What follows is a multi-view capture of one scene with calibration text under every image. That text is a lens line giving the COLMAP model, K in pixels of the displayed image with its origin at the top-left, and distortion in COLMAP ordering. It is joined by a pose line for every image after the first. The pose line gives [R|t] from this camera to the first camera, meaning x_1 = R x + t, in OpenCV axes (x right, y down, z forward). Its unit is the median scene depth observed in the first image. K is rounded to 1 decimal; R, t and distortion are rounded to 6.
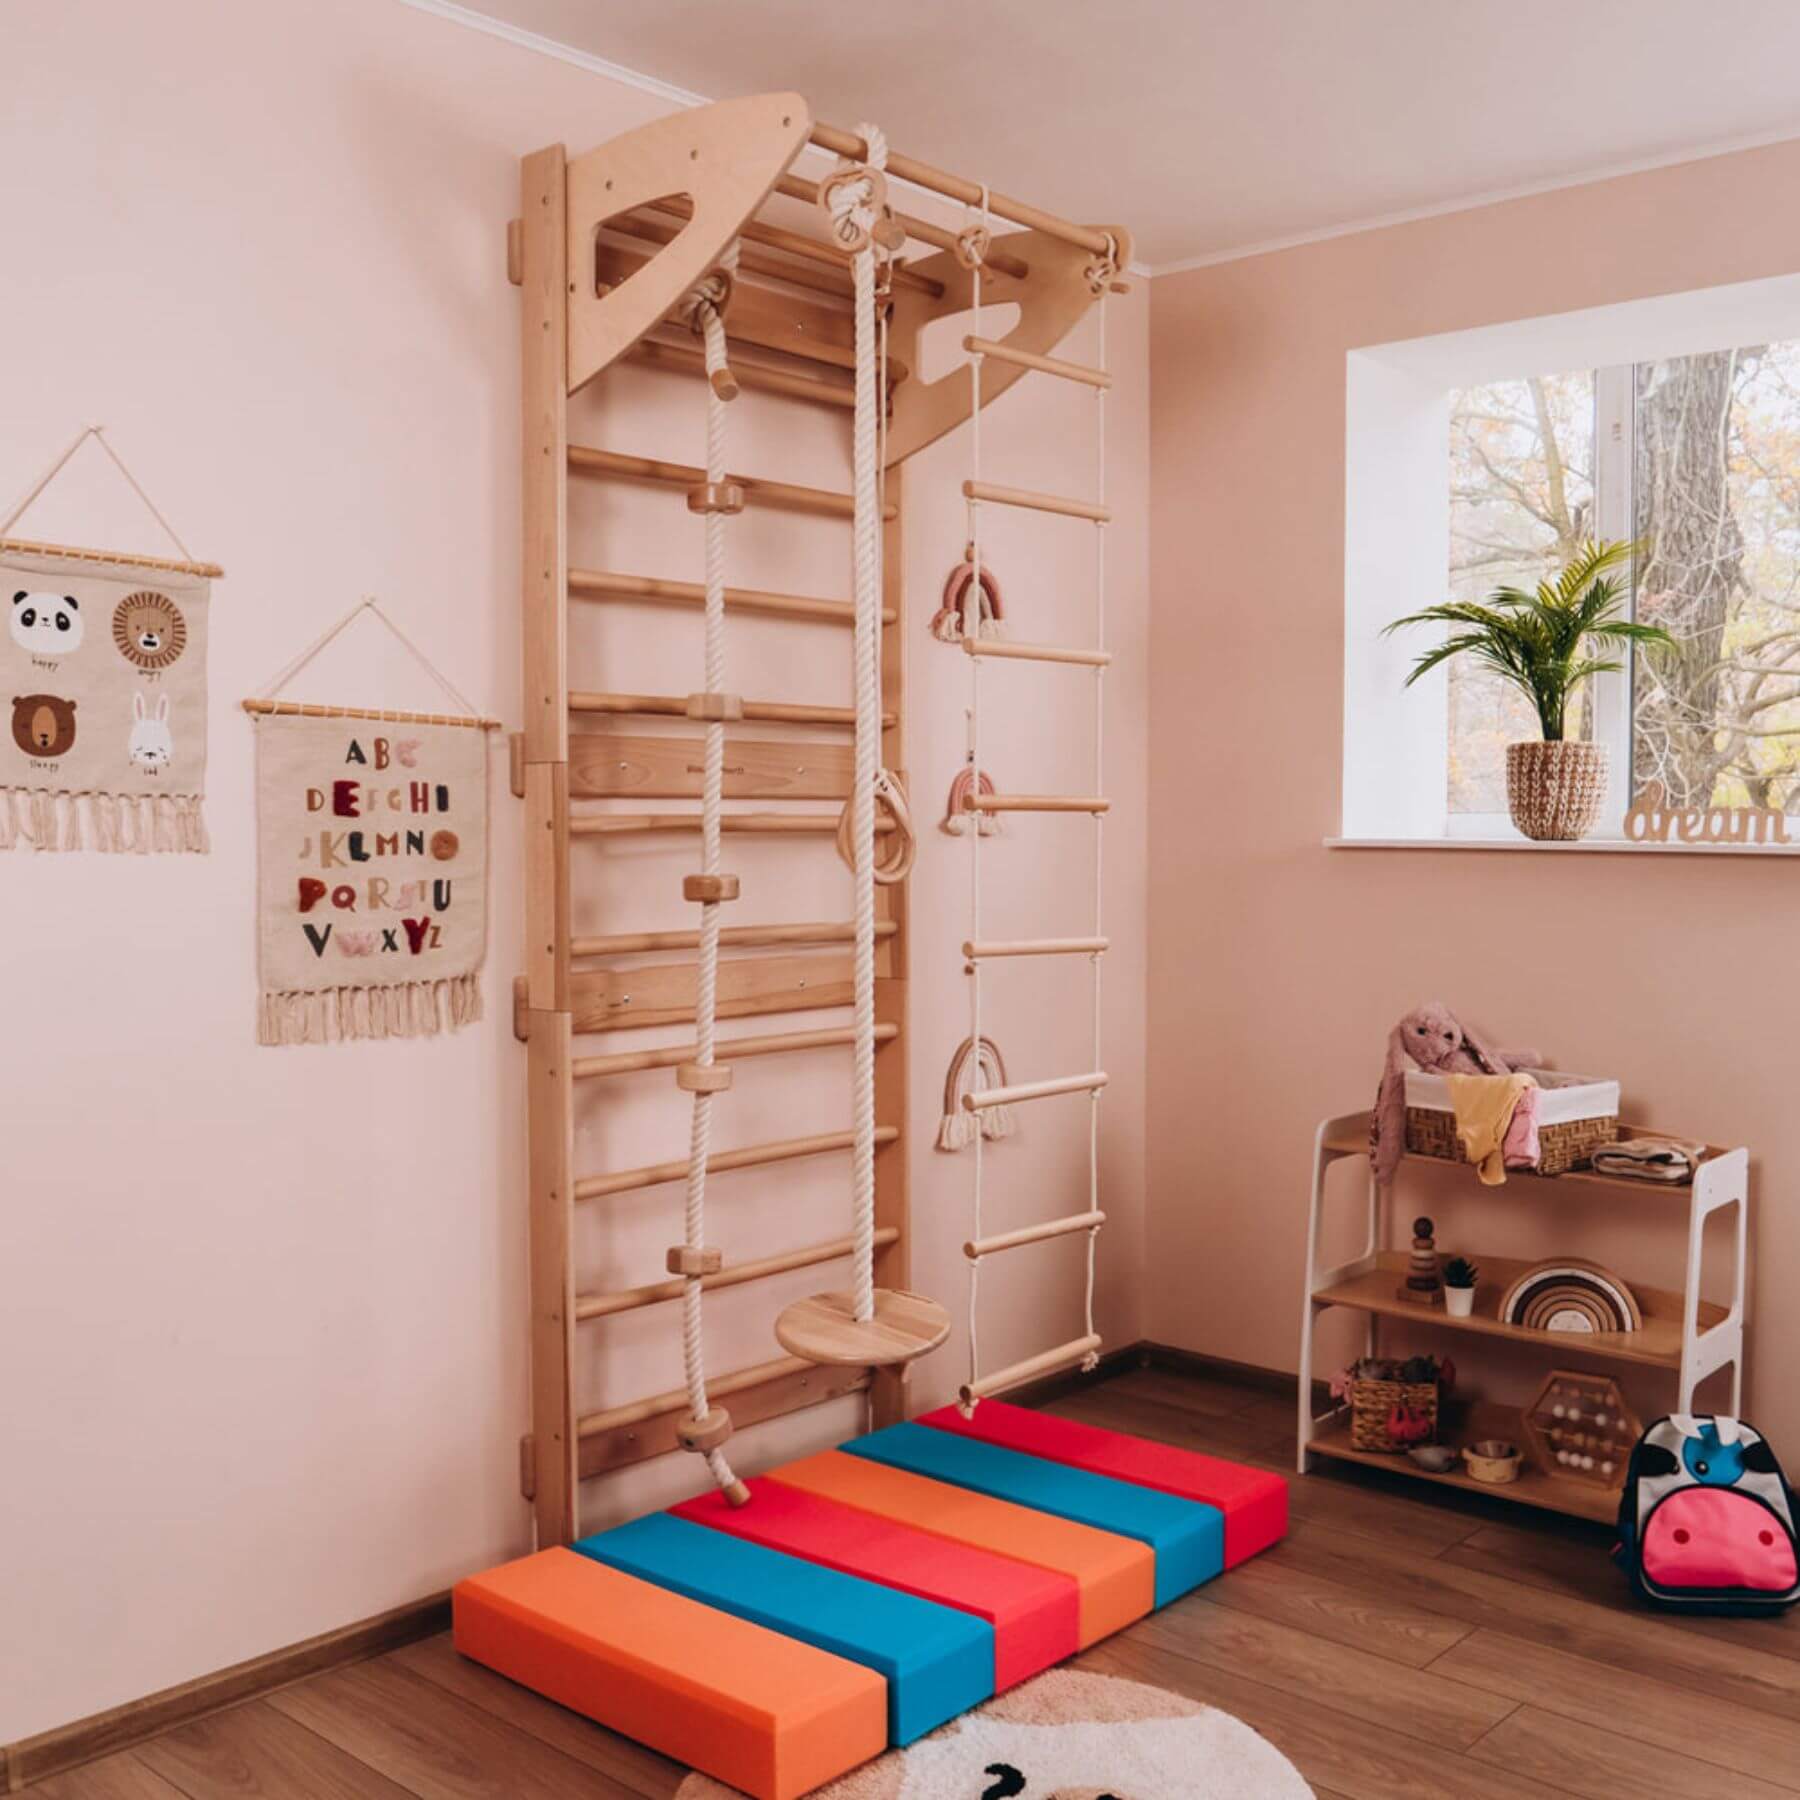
lens RADIAL K [[1901.2, 0, 925.6], [0, 1901.2, 900.3], [0, 0, 1]] dist [-0.016872, -0.020159]
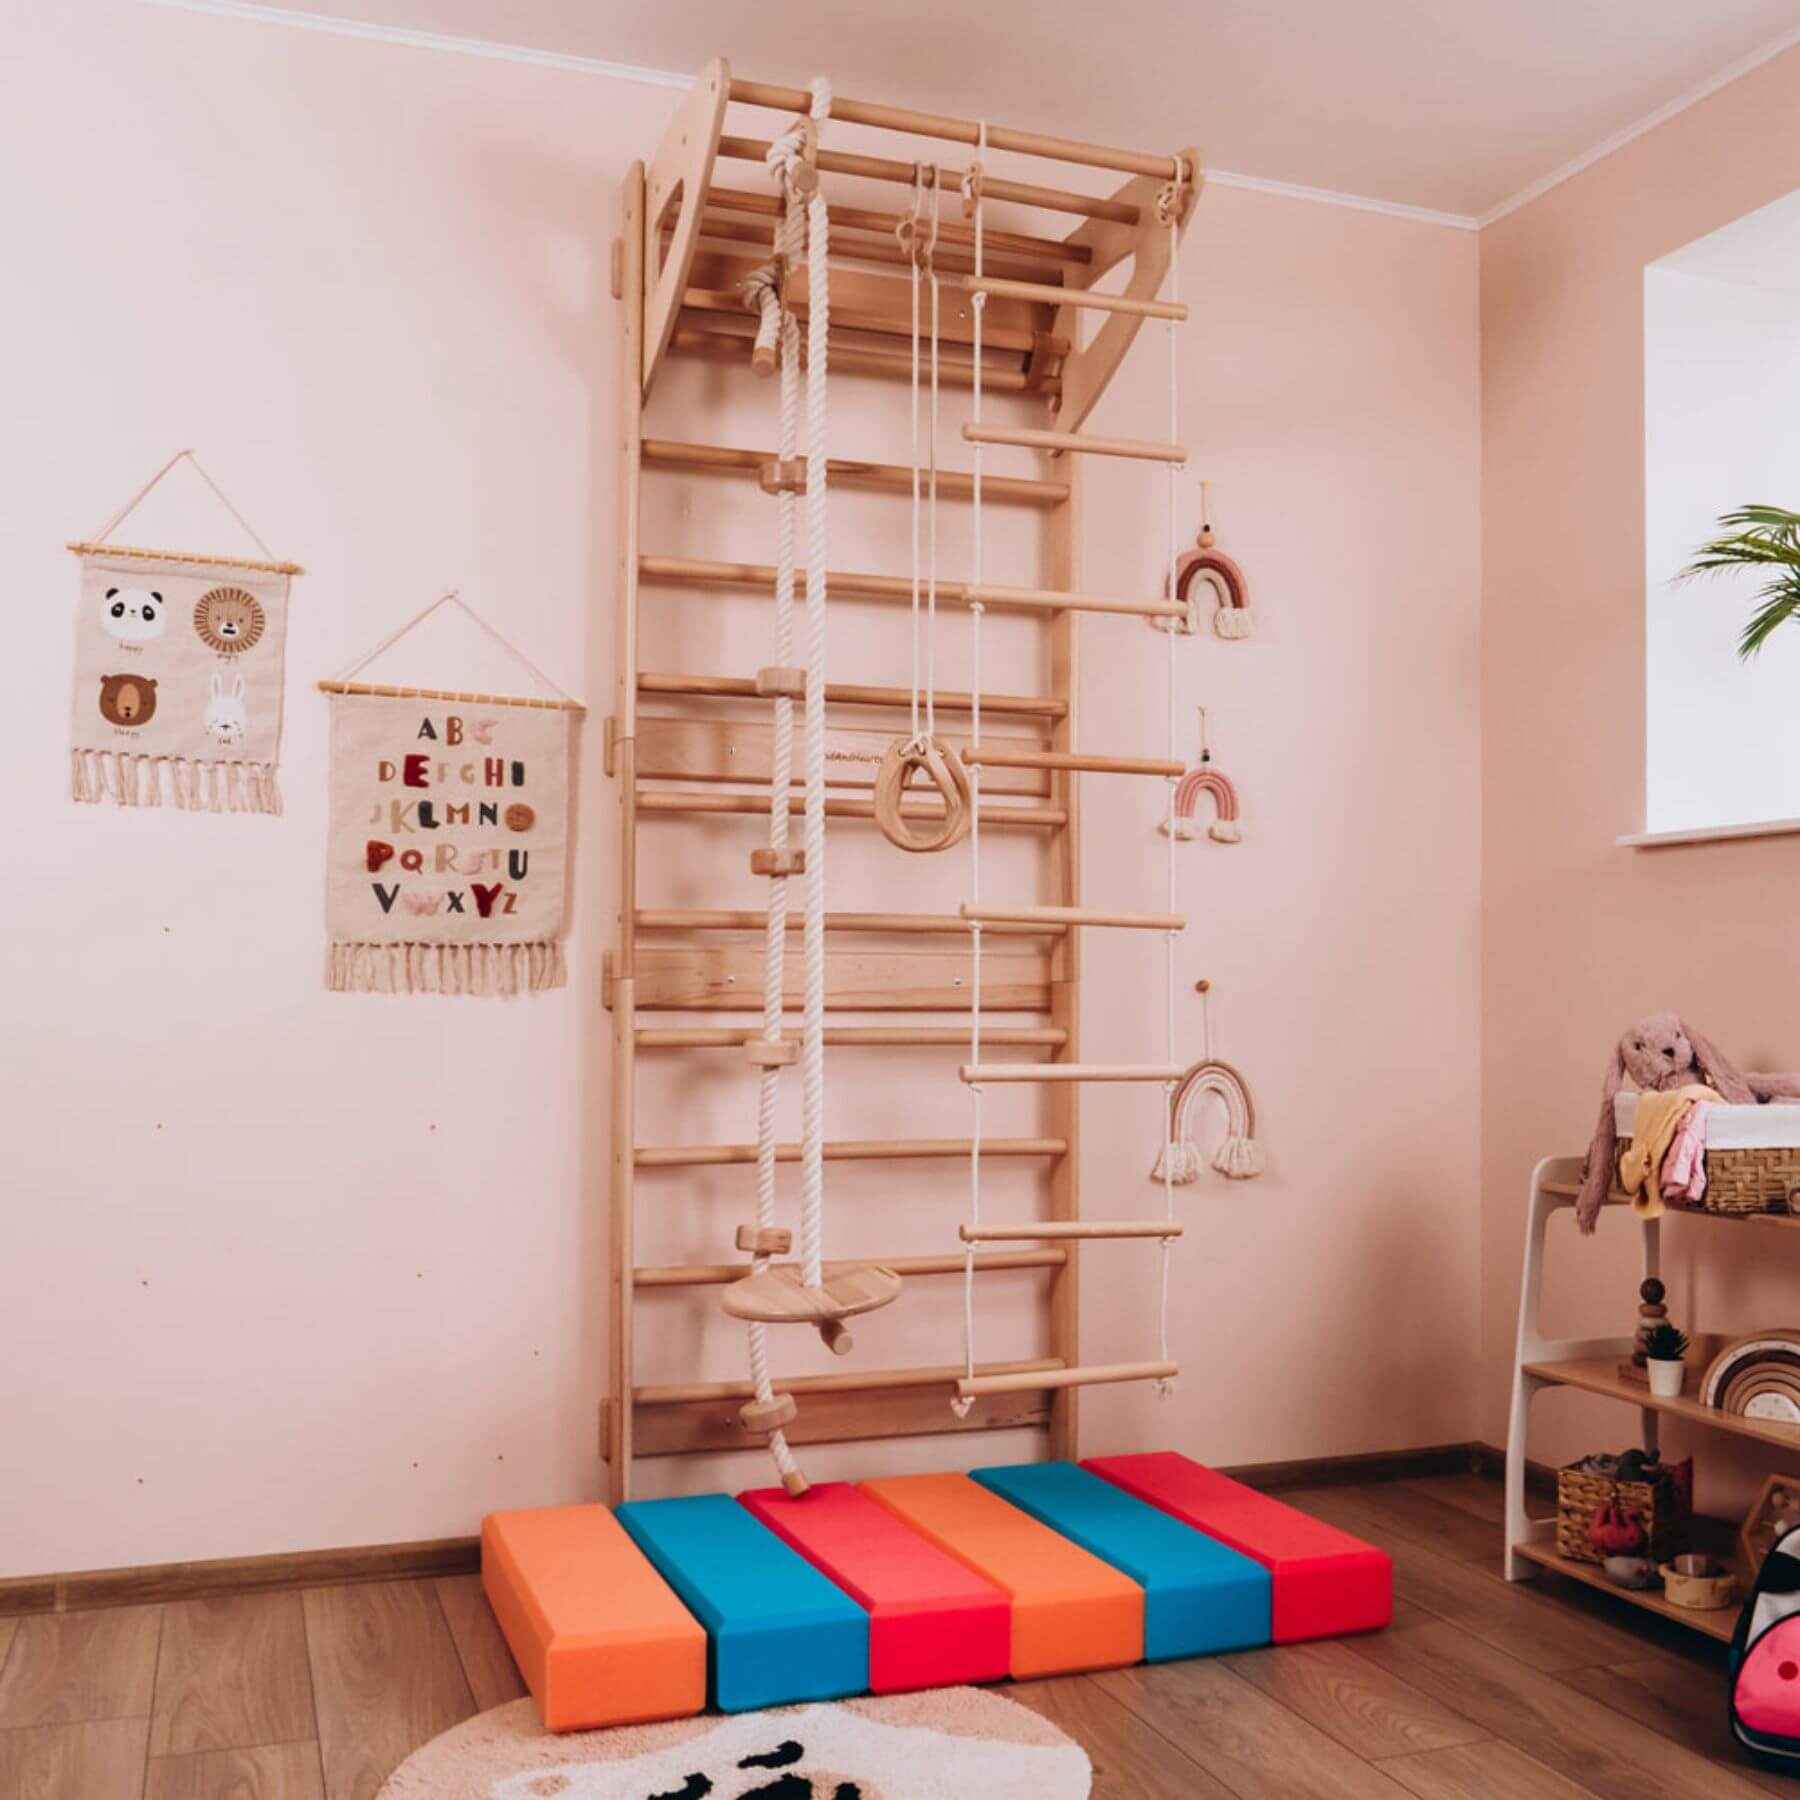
lens RADIAL K [[2023.7, 0, 1008.7], [0, 2023.7, 950.4], [0, 0, 1]] dist [-0.013443, -0.030461]
pose [[0.889080, -0.005480, -0.457720, 0.516751], [-0.026441, 0.997644, -0.063303, 0.111346], [0.456988, 0.068384, 0.886840, 0.121814]]
